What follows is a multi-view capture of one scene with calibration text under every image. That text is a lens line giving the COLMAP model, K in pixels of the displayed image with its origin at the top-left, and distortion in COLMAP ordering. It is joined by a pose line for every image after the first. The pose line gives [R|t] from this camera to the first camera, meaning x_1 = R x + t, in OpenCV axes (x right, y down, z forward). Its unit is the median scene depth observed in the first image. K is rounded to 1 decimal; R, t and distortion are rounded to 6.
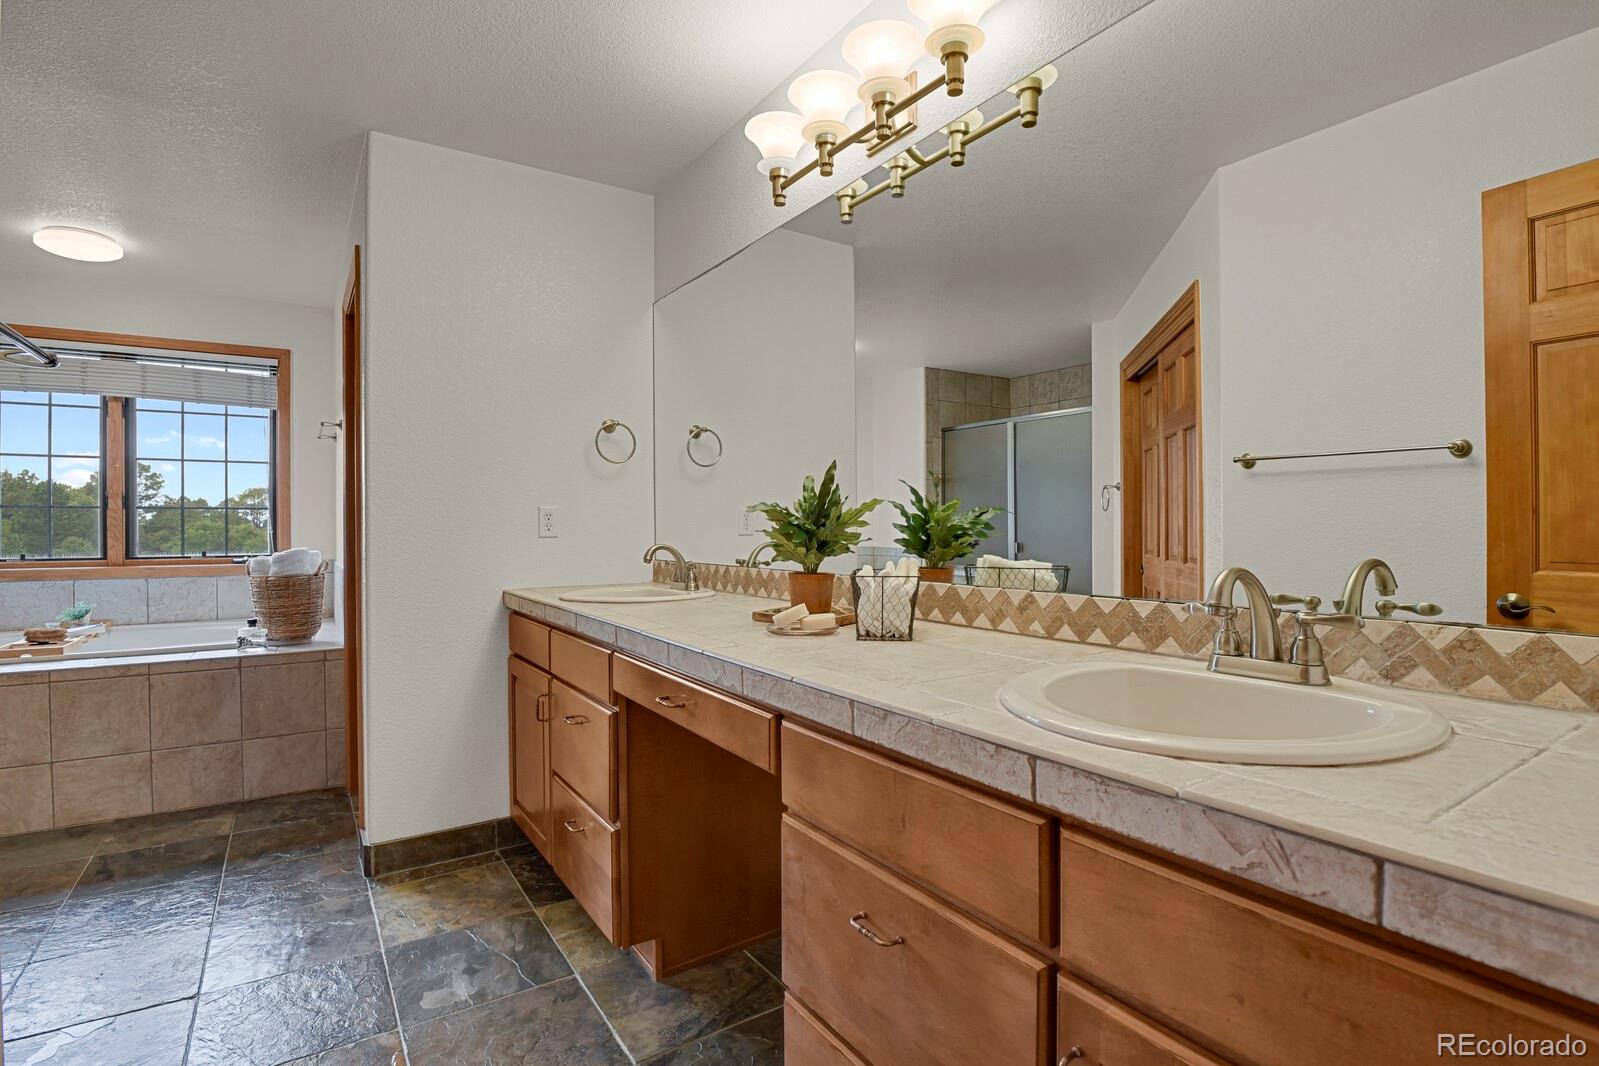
lens RADIAL K [[787.3, 0, 807.1], [0, 787.3, 527.6], [0, 0, 1]] dist [-0.025114, -0.003216]
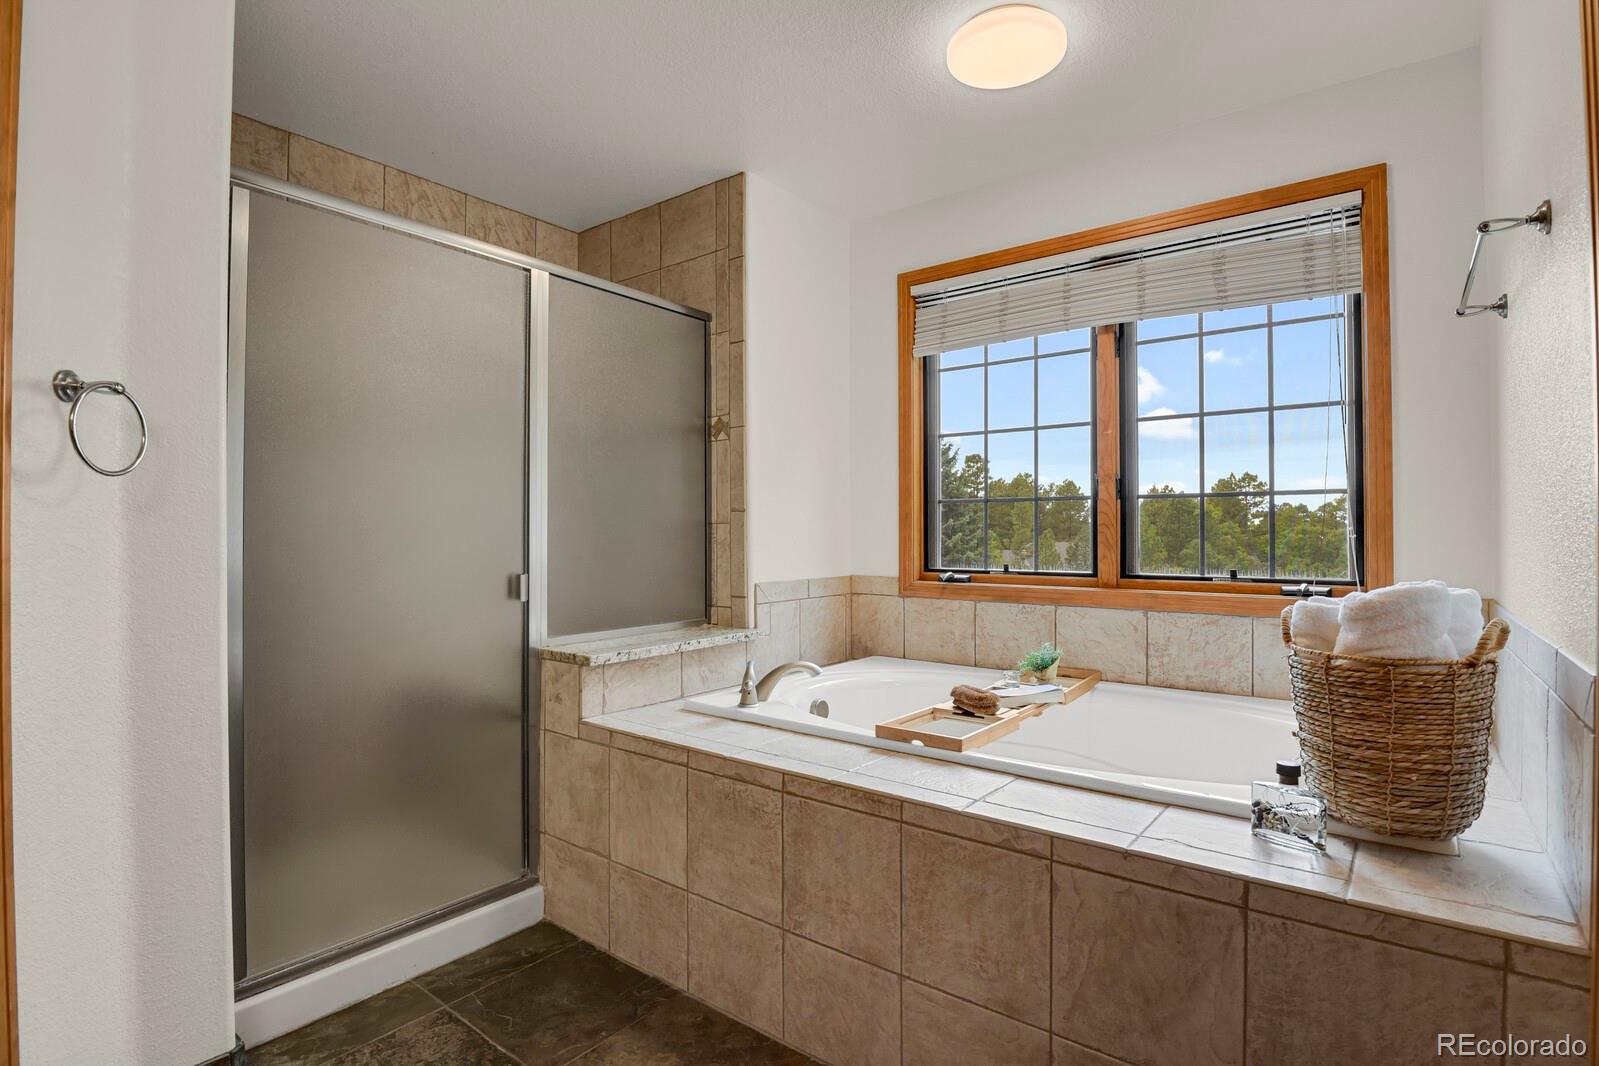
lens RADIAL K [[787.3, 0, 808.7], [0, 787.3, 528.4], [0, 0, 1]] dist [-0.025114, -0.003216]
pose [[0.334877, -0.002393, -0.942259, -0.389071], [-0.001945, 0.999993, -0.003230, 0.003148], [0.942260, 0.002914, 0.334870, 0.583149]]
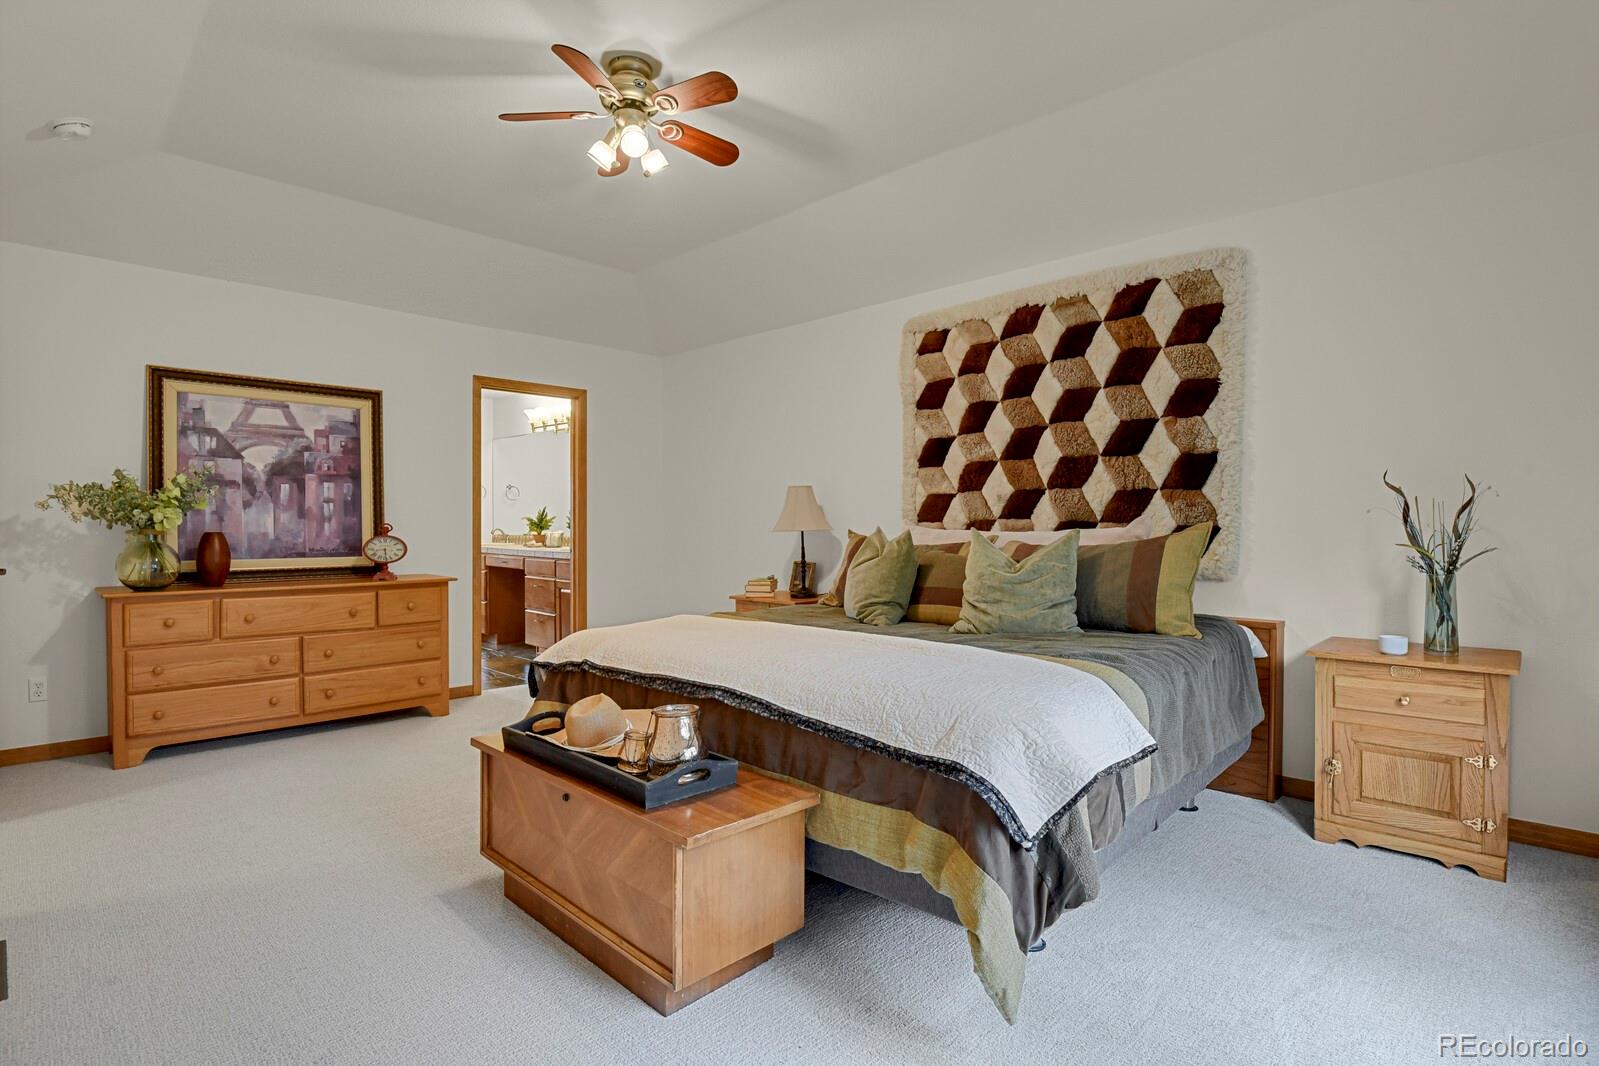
lens RADIAL K [[787.3, 0, 803.7], [0, 787.3, 528.8], [0, 0, 1]] dist [-0.025114, -0.003216]
pose [[0.975747, 0.002560, 0.218886, 0.211652], [-0.002281, 0.999996, -0.001527, 0.014526], [-0.218889, 0.000991, 0.975749, -1.516131]]
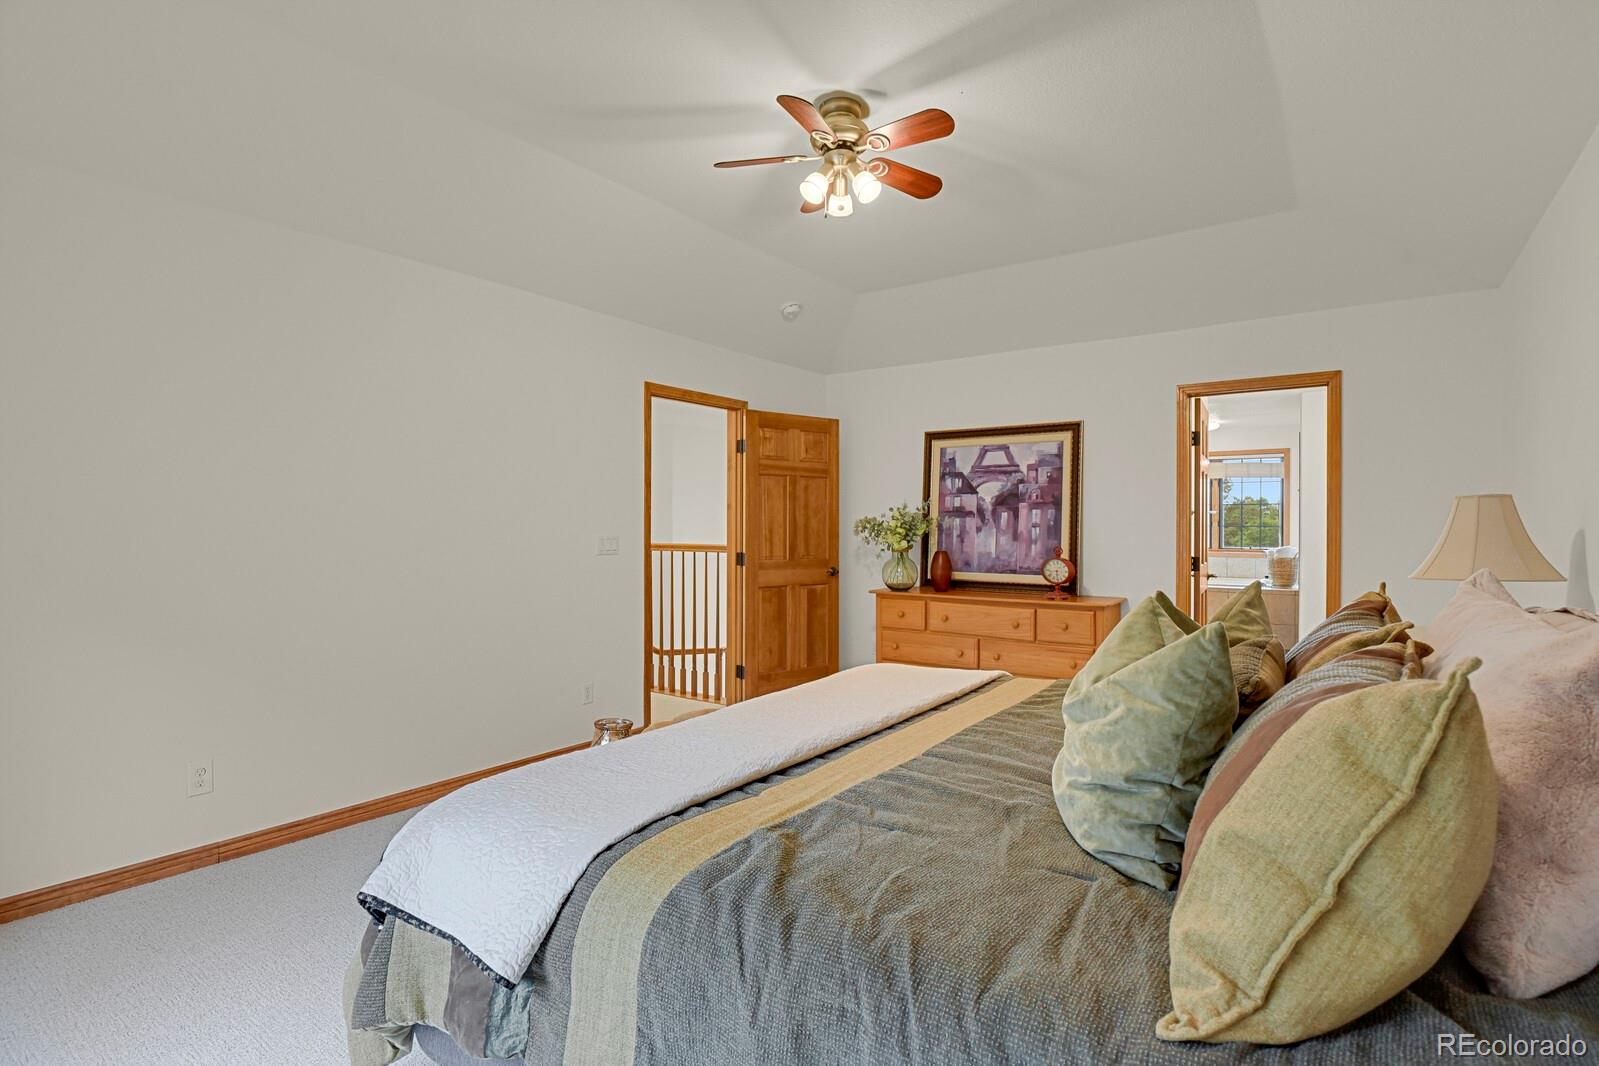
lens RADIAL K [[787.3, 0, 806.8], [0, 787.3, 532.2], [0, 0, 1]] dist [-0.025114, -0.003216]
pose [[0.369111, 0.012637, -0.929299, 0.888624], [-0.006332, 0.999919, 0.011082, -0.029377], [0.929364, 0.001794, 0.369161, -1.076122]]
